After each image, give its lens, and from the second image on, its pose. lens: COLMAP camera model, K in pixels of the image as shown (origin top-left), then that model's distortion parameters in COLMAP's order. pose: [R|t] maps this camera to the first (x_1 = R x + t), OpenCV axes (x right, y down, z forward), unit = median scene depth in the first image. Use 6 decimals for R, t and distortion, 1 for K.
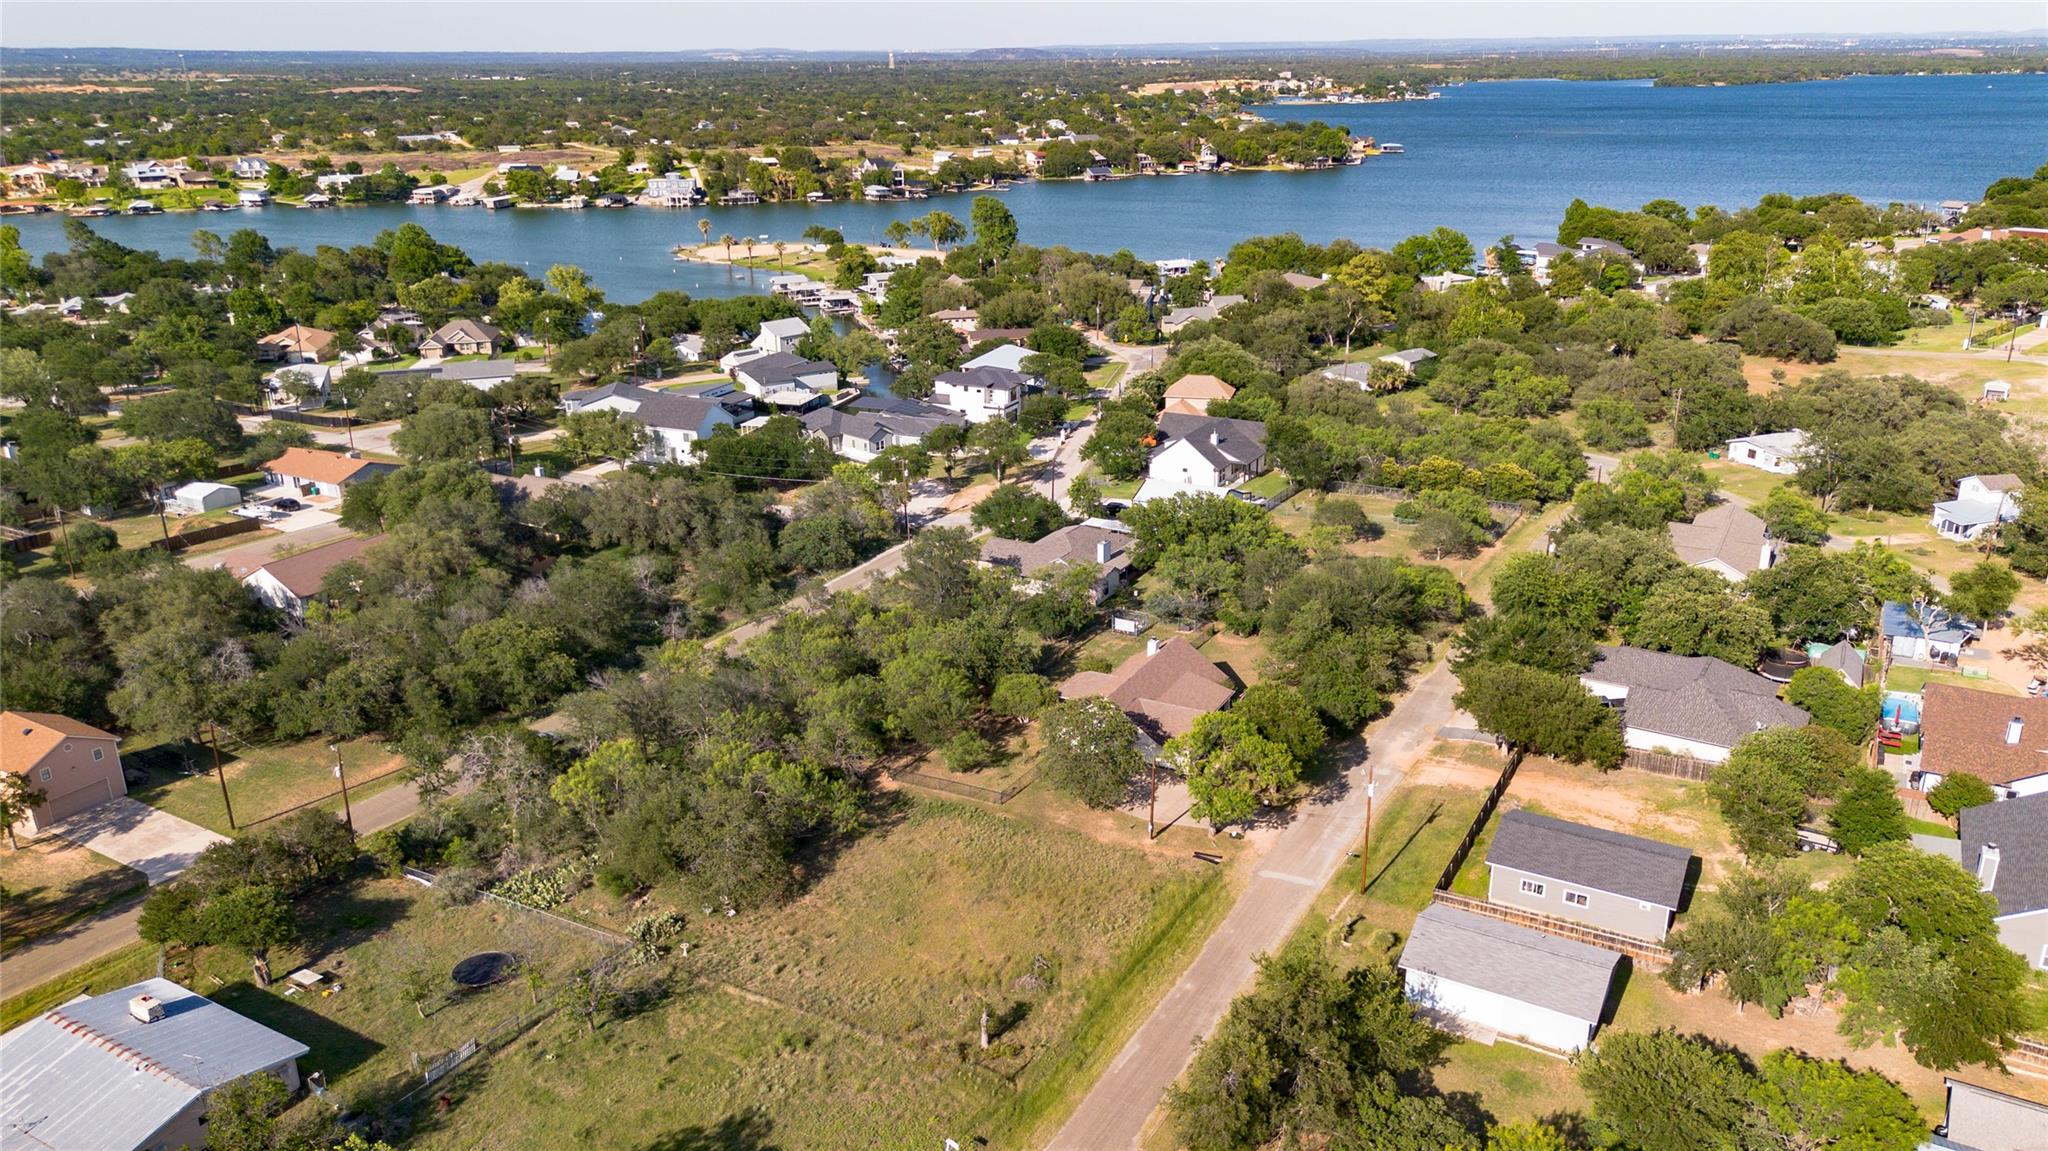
lens RADIAL K [[1455.7, 0, 1023.8], [0, 1455.7, 586.8], [0, 0, 1]] dist [0.065608, -0.065872]
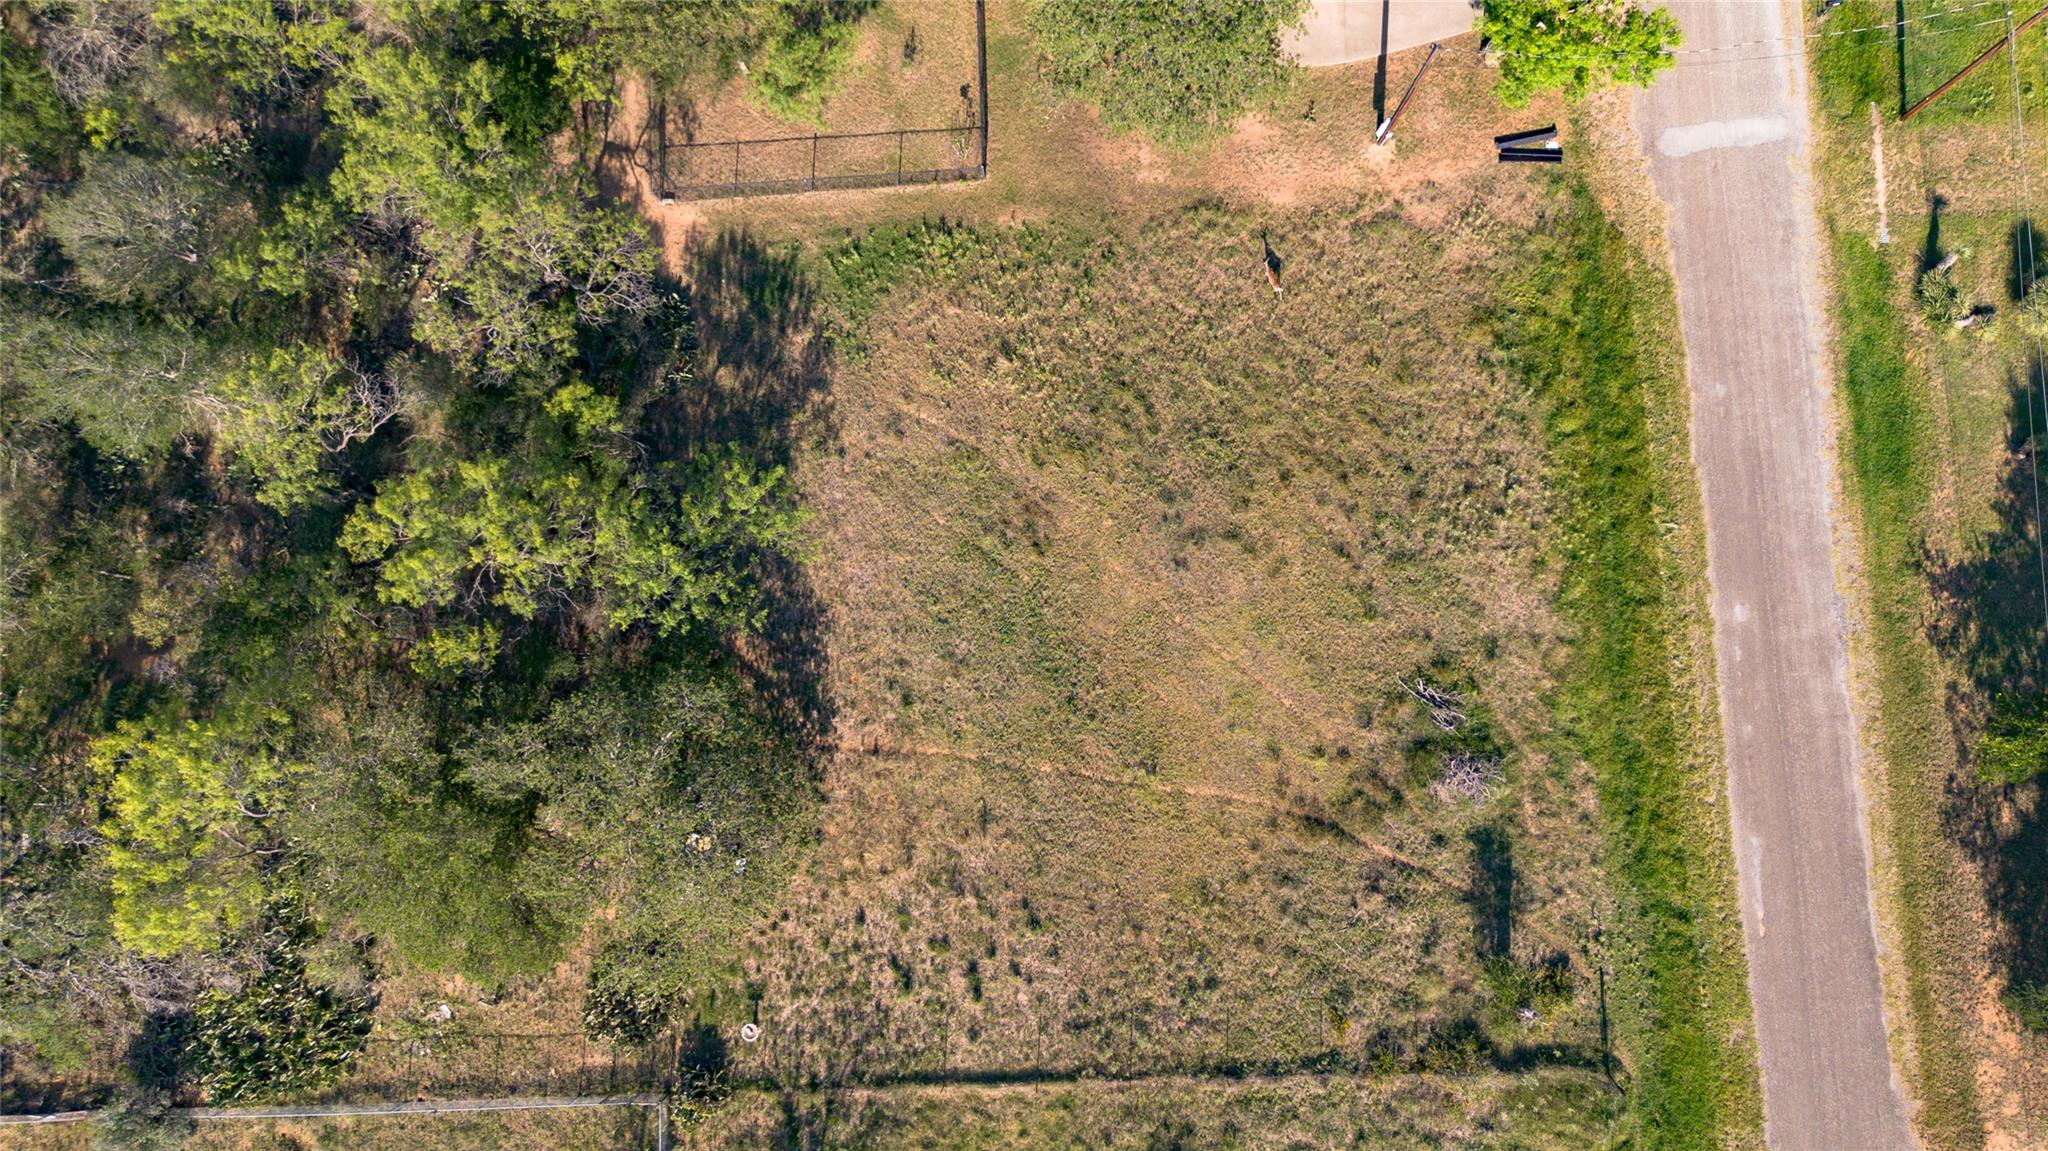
lens RADIAL K [[1440.5, 0, 1016.2], [0, 1440.5, 599.9], [0, 0, 1]] dist [0.058708, -0.056056]
pose [[0.847469, -0.529471, 0.038185, -0.031961], [0.205675, 0.393812, 0.895885, -0.063118], [-0.489382, -0.751381, 0.442642, 0.264123]]
